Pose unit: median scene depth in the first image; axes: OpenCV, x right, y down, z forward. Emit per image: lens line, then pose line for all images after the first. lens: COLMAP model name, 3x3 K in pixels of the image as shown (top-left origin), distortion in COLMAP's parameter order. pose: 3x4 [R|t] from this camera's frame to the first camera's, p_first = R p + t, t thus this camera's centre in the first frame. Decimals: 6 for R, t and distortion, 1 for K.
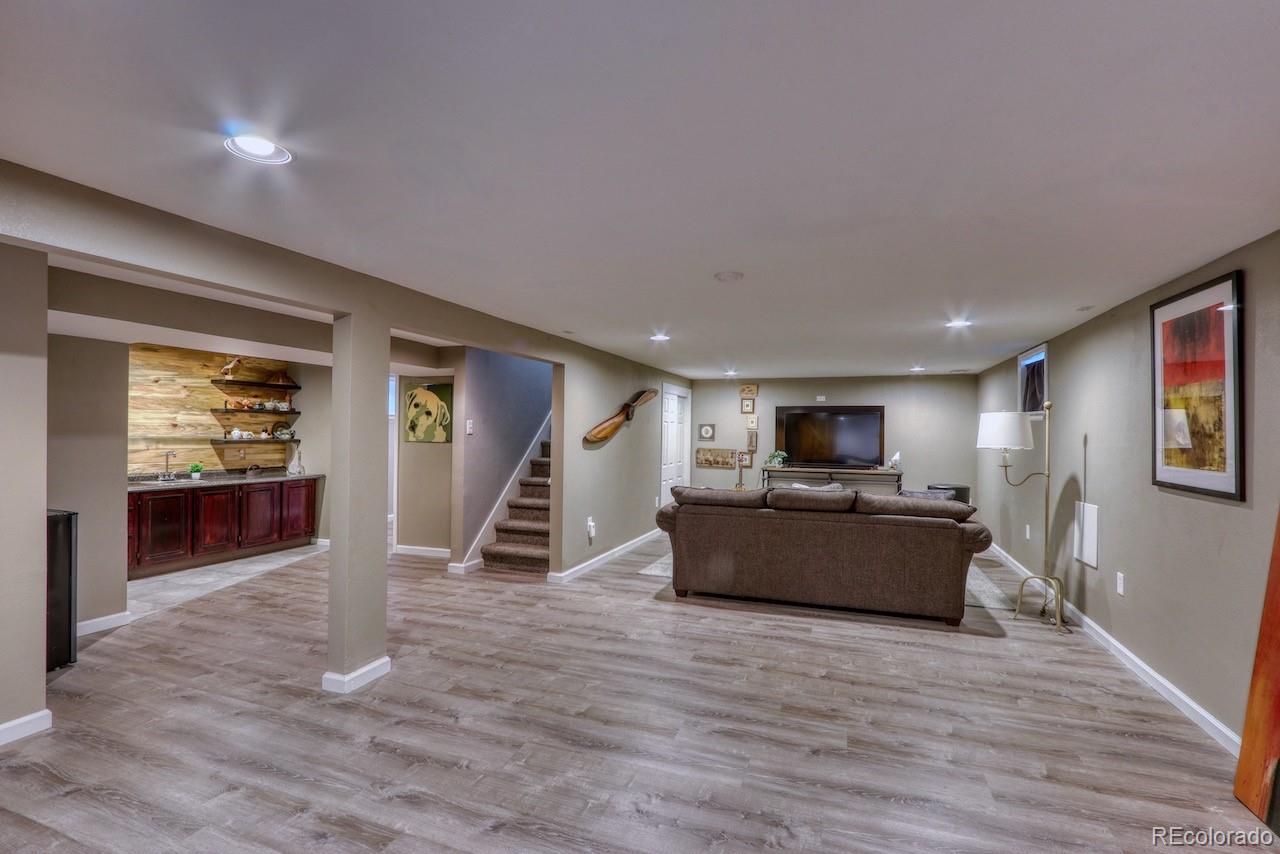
lens RADIAL K [[590.8, 0, 633.2], [0, 590.8, 430.1], [0, 0, 1]] dist [-0.018247, 0.002381]
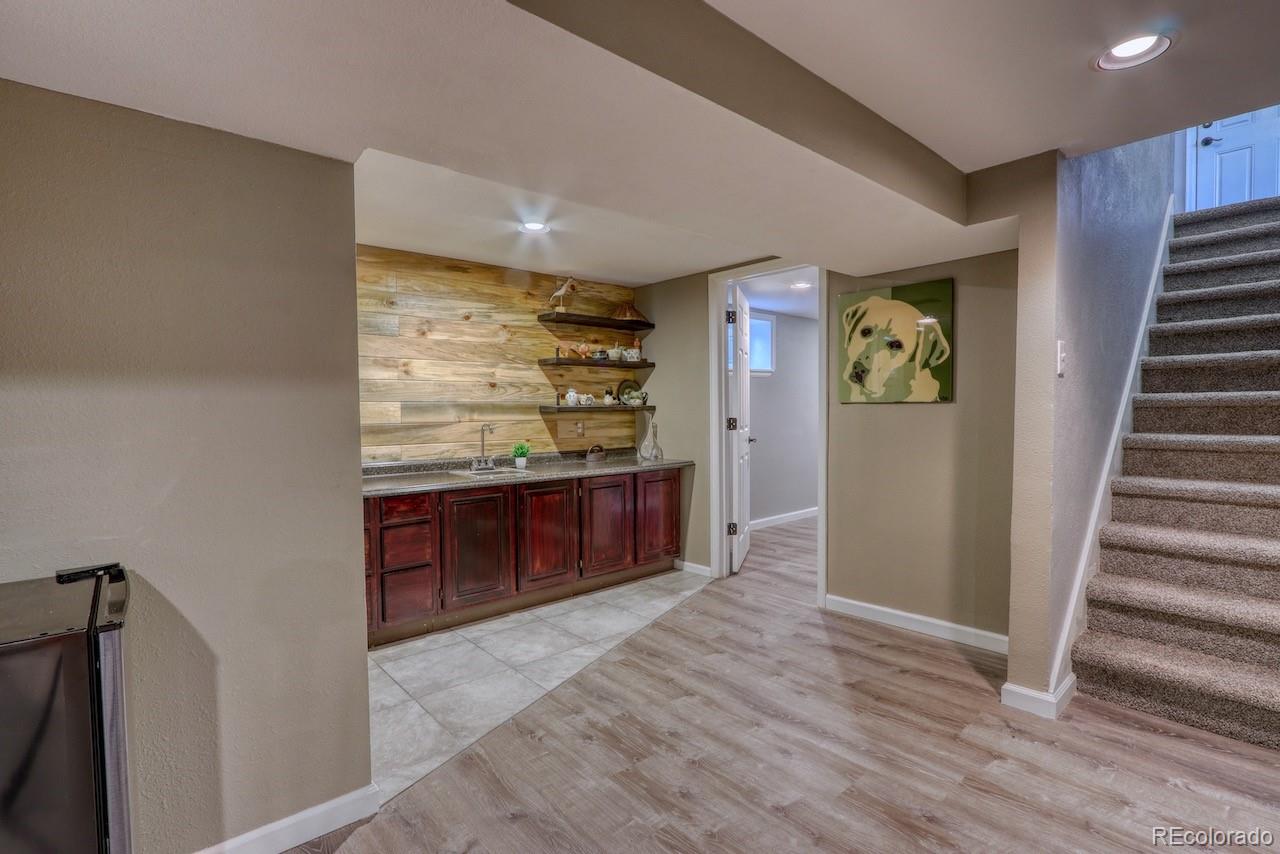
lens RADIAL K [[590.8, 0, 631.3], [0, 590.8, 432.3], [0, 0, 1]] dist [-0.018247, 0.002381]
pose [[0.880153, -0.001865, -0.474687, -0.380740], [0.021910, 0.999086, 0.036699, 0.027611], [0.474185, -0.042701, 0.879389, 0.559603]]
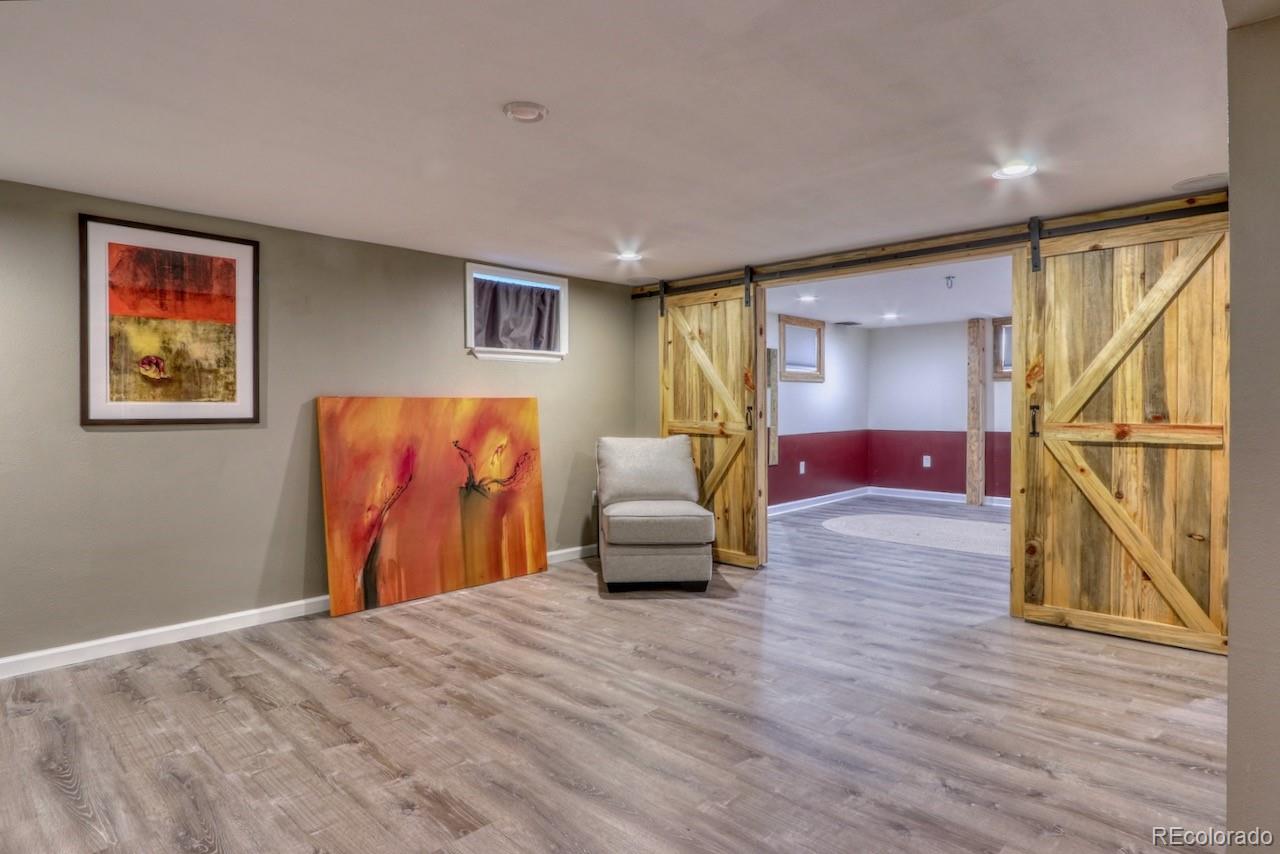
lens RADIAL K [[706.0, 0, 624.9], [0, 706.0, 419.4], [0, 0, 1]] dist [-0.011638, 0.001226]
pose [[-0.912568, -0.012556, 0.408731, -0.155523], [-0.003956, 0.999753, 0.021880, 0.036500], [-0.408905, 0.018350, -0.912392, 0.993258]]
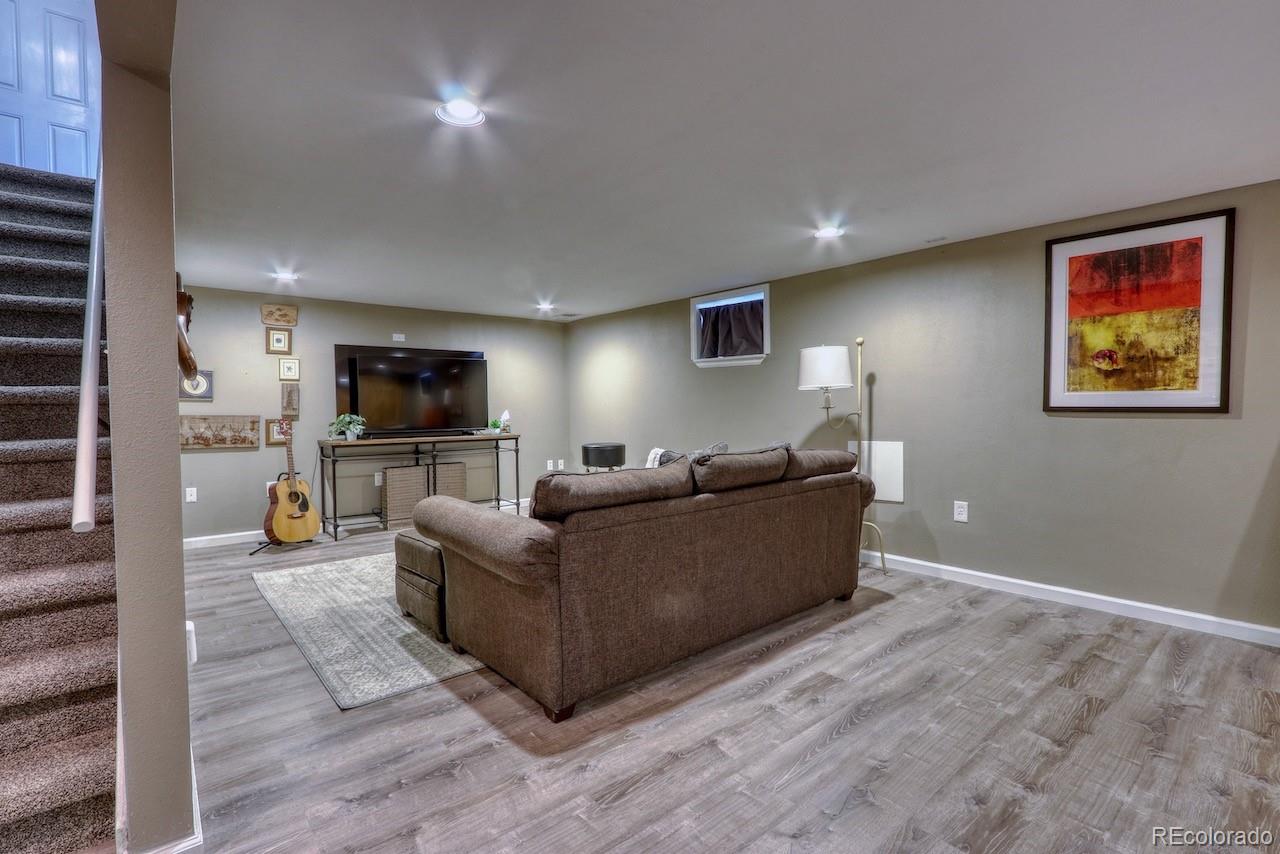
lens RADIAL K [[590.8, 0, 632.4], [0, 590.8, 427.4], [0, 0, 1]] dist [-0.018247, 0.002381]
pose [[0.493886, -0.048659, 0.868164, -0.253907], [0.013458, 0.998741, 0.048321, 0.037501], [-0.869422, -0.012182, 0.493919, 0.693069]]
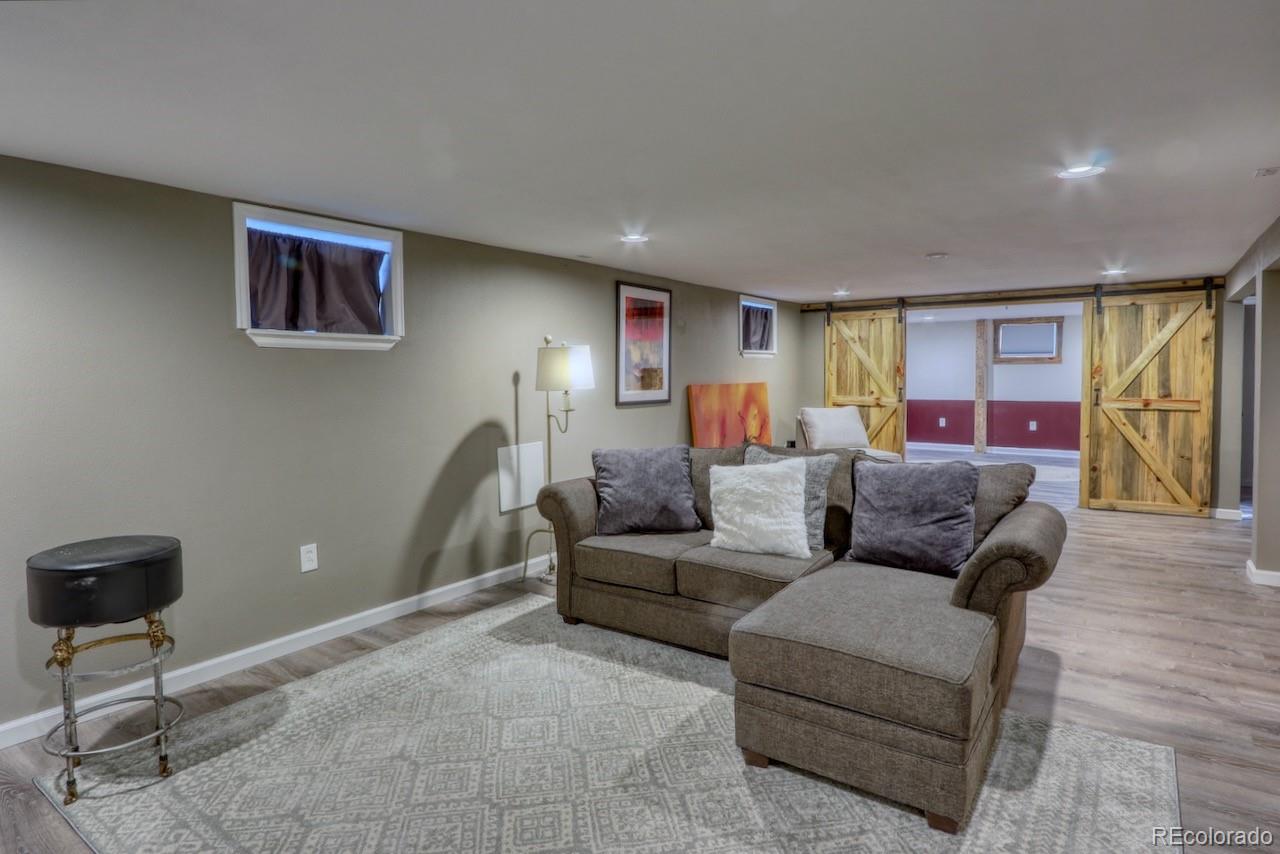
lens RADIAL K [[706.0, 0, 631.8], [0, 706.0, 398.4], [0, 0, 1]] dist [-0.011638, 0.001226]
pose [[-0.963640, -0.011618, 0.266951, 0.240814], [-0.001321, 0.999249, 0.038722, 0.004963], [-0.267200, 0.036961, -0.962932, 1.647754]]
